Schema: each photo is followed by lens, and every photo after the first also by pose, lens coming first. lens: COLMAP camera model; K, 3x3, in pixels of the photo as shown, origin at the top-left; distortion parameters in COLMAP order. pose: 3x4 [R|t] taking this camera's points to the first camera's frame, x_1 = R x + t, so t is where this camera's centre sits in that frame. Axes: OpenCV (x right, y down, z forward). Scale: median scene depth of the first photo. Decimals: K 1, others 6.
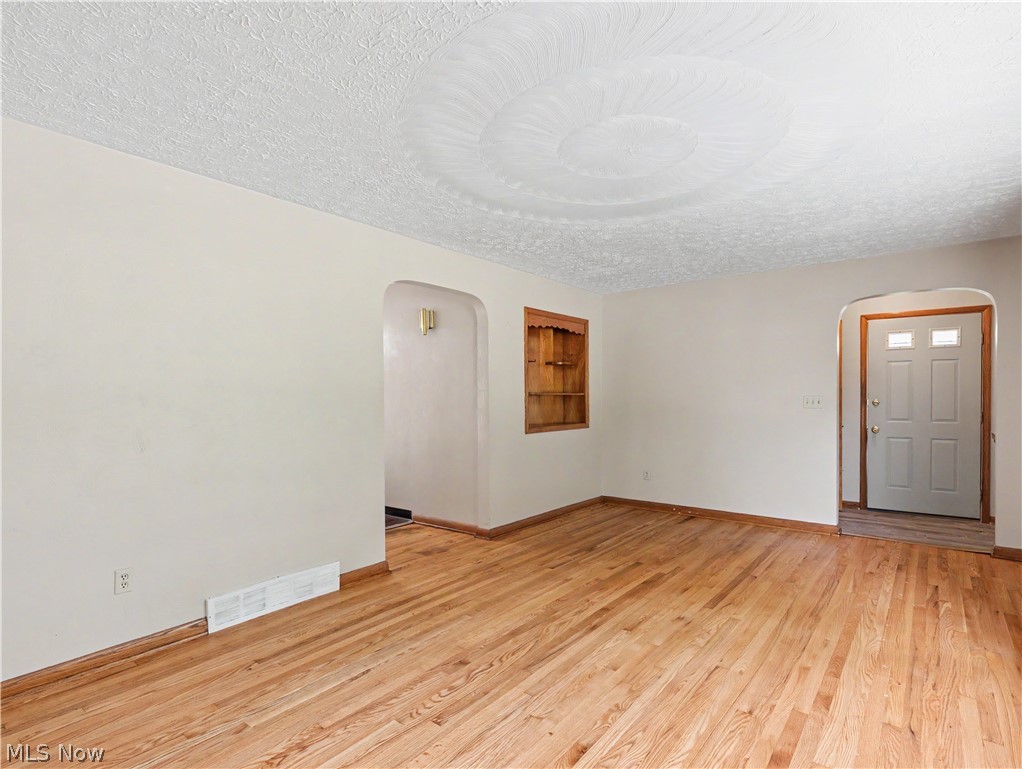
lens RADIAL K [[528.2, 0, 513.6], [0, 528.2, 395.0], [0, 0, 1]] dist [0.017434, -0.001915]
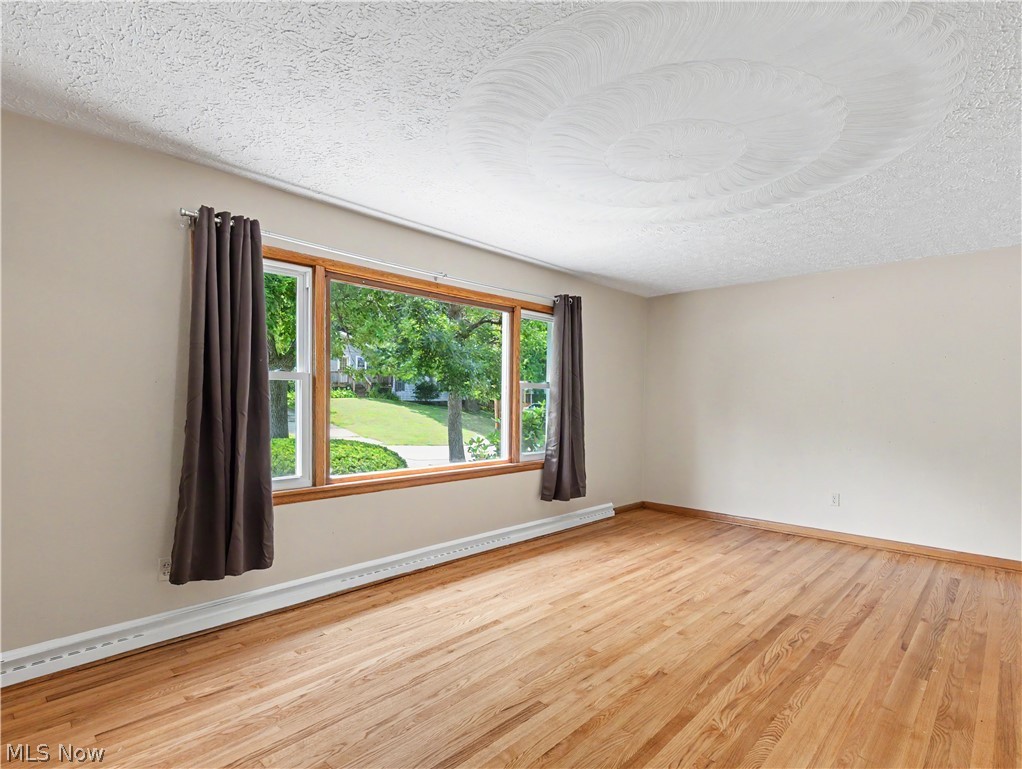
lens RADIAL K [[528.2, 0, 518.3], [0, 528.2, 391.6], [0, 0, 1]] dist [0.017434, -0.001915]
pose [[-0.995377, -0.008541, 0.095660, 0.284583], [-0.009630, 0.999894, -0.010931, -0.001152], [-0.095557, -0.011802, -0.995354, 1.448167]]
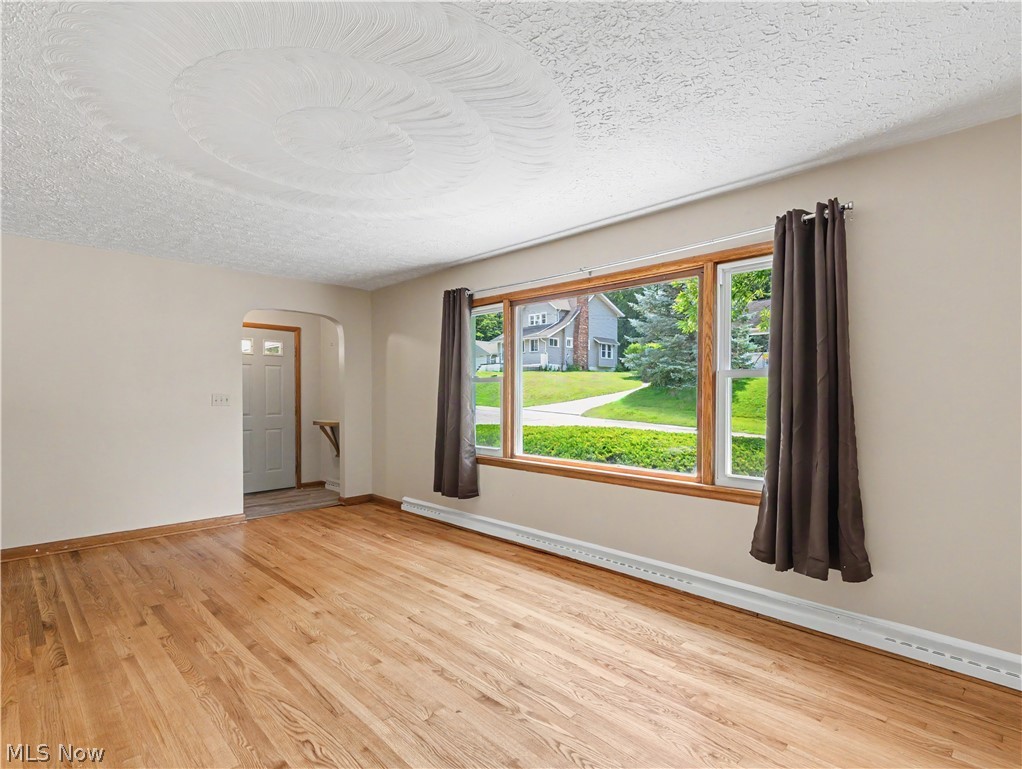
lens RADIAL K [[528.2, 0, 514.8], [0, 528.2, 380.8], [0, 0, 1]] dist [0.017434, -0.001915]
pose [[0.135287, 0.027803, 0.990416, -0.520931], [-0.001695, 0.999611, -0.027830, 0.005791], [-0.990805, 0.002086, 0.135282, 0.397237]]
